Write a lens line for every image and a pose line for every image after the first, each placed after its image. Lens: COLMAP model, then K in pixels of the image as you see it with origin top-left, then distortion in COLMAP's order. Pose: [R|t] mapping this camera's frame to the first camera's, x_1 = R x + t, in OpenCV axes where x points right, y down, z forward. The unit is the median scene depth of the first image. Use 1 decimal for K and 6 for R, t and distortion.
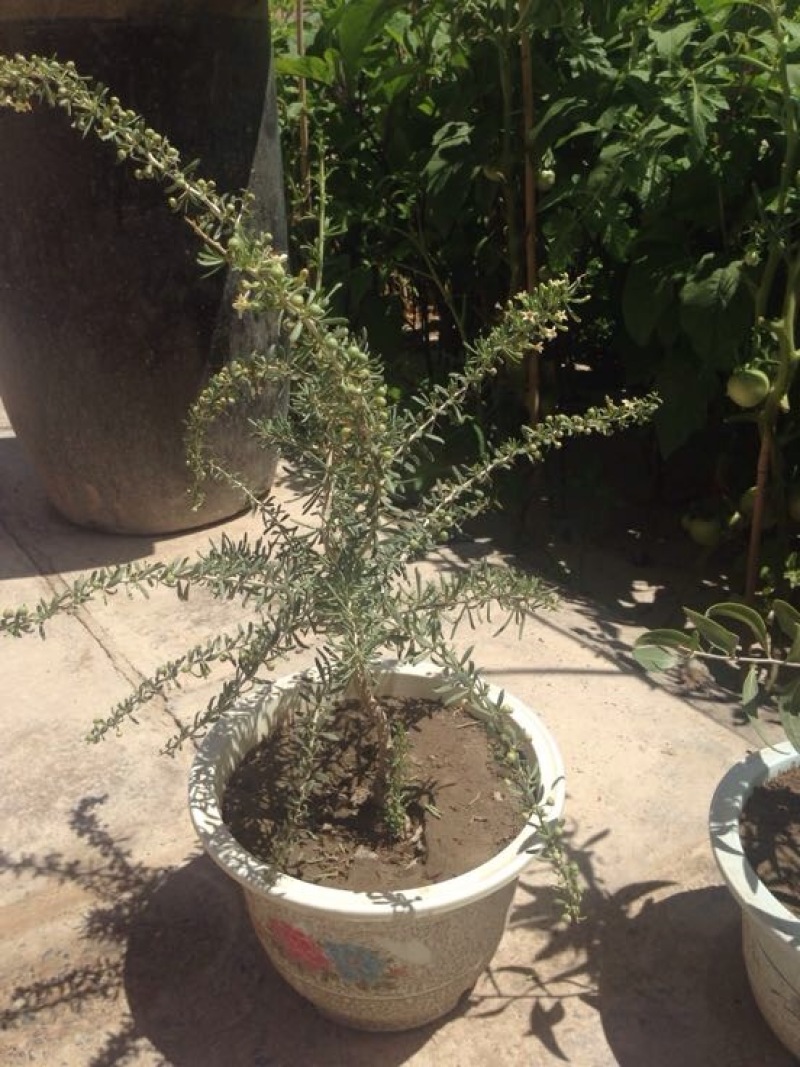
lens RADIAL K [[1014.5, 0, 368.1], [0, 1014.5, 534.4], [0, 0, 1]] dist [0.141712, -0.270180]
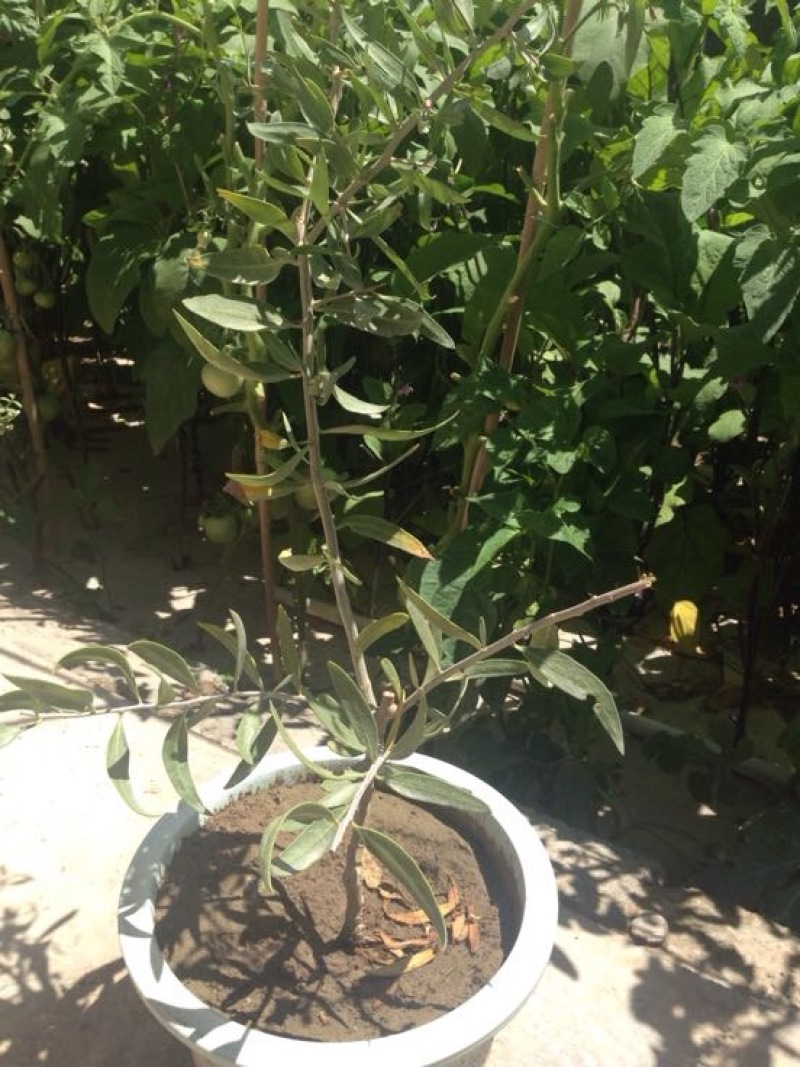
lens RADIAL K [[1014.5, 0, 368.1], [0, 1014.5, 534.4], [0, 0, 1]] dist [0.141712, -0.270180]
pose [[0.930572, -0.126090, 0.343710, 0.147975], [0.124465, 0.991860, 0.026884, -0.008018], [-0.344302, 0.017762, 0.938691, 0.078546]]
